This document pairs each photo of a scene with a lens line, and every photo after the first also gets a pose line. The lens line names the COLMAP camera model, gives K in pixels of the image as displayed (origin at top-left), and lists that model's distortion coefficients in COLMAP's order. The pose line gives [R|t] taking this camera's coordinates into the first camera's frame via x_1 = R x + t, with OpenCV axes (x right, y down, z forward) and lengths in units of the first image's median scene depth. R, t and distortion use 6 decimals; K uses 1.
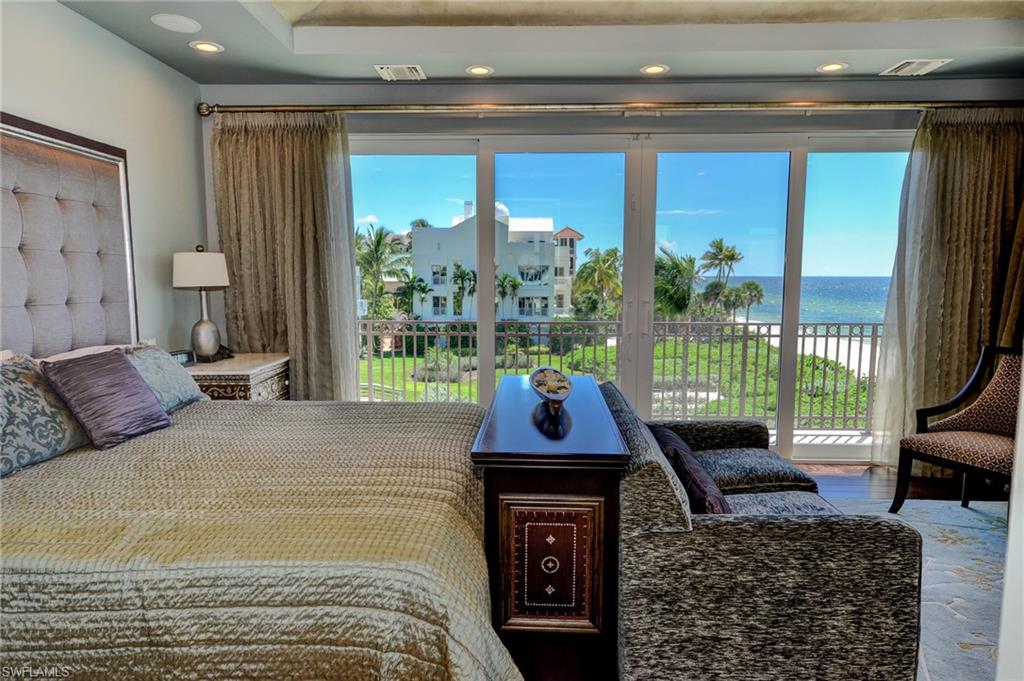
lens RADIAL K [[620.8, 0, 512.0], [0, 620.8, 340.5], [0, 0, 1]] dist [0.002738, 0.000842]
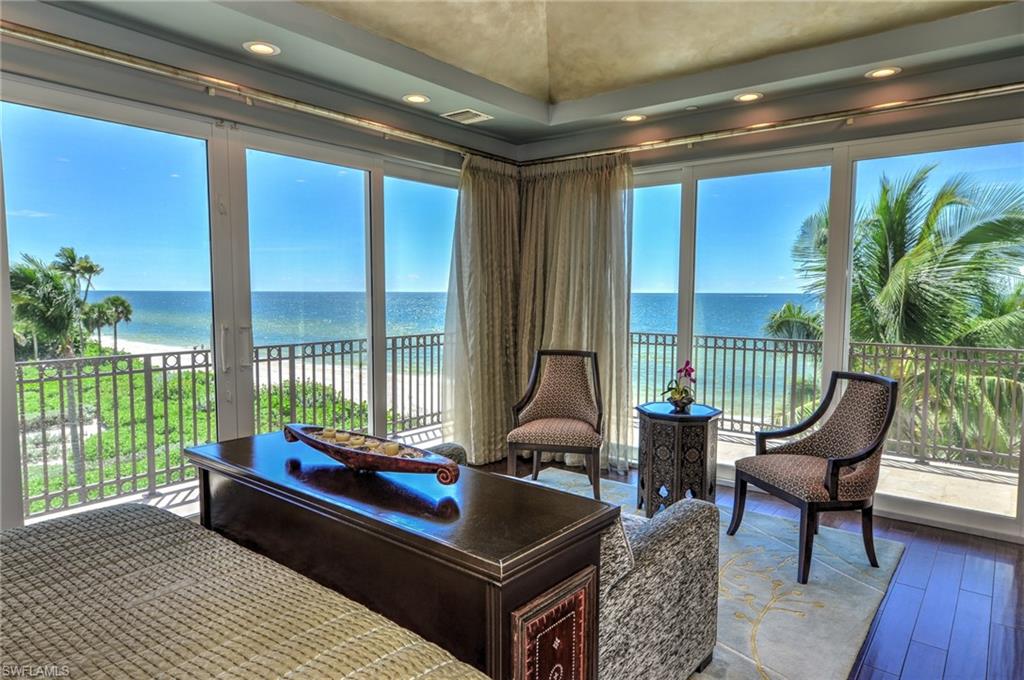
lens RADIAL K [[620.8, 0, 512.0], [0, 620.8, 340.0], [0, 0, 1]] dist [0.002738, 0.000842]
pose [[0.603041, -0.058566, 0.795557, -0.239956], [0.078749, 0.996800, 0.013688, -0.029645], [-0.793814, 0.054395, 0.605724, 0.238207]]
